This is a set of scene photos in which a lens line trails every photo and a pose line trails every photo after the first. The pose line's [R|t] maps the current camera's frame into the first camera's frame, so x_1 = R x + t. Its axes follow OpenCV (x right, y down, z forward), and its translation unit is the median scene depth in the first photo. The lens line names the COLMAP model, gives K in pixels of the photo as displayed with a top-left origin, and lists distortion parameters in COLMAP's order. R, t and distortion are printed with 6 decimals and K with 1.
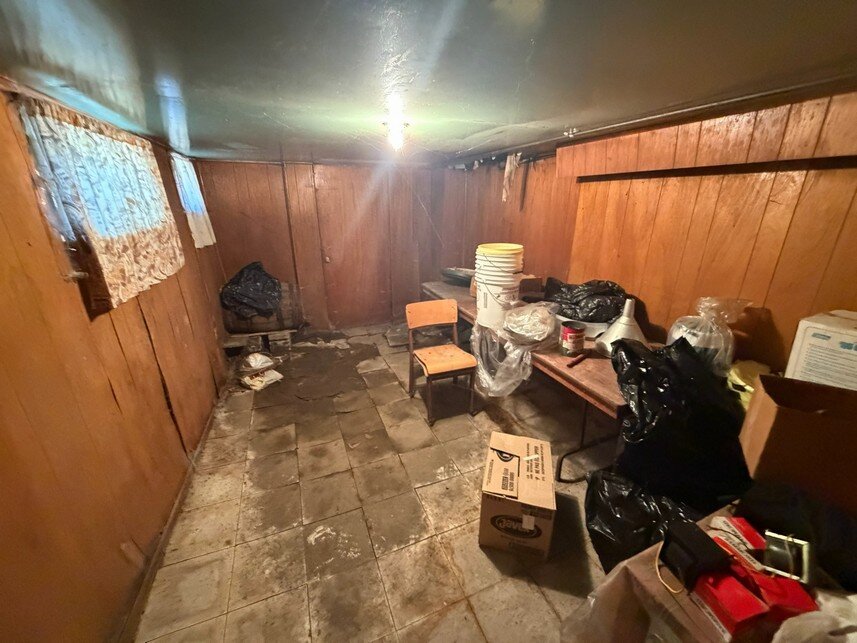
lens RADIAL K [[338.9, 0, 429.3], [0, 338.9, 321.3], [0, 0, 1]] dist [-0.001536, -0.000046]
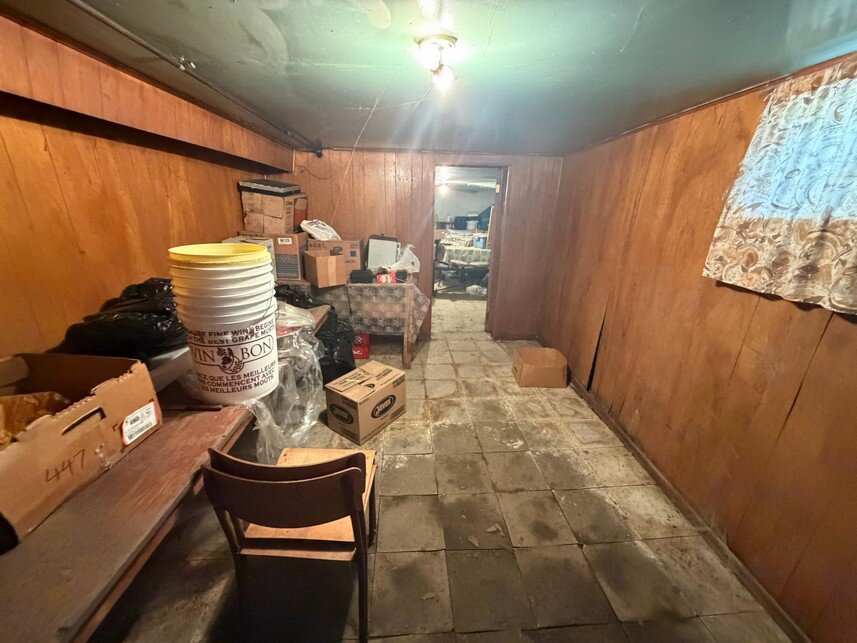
lens RADIAL K [[338.9, 0, 430.4], [0, 338.9, 322.2], [0, 0, 1]] dist [-0.001536, -0.000046]
pose [[-0.948640, -0.118795, 0.293206, -0.296228], [0.088515, 0.790133, 0.606510, -0.471002], [-0.303723, 0.601313, -0.739037, 1.537696]]
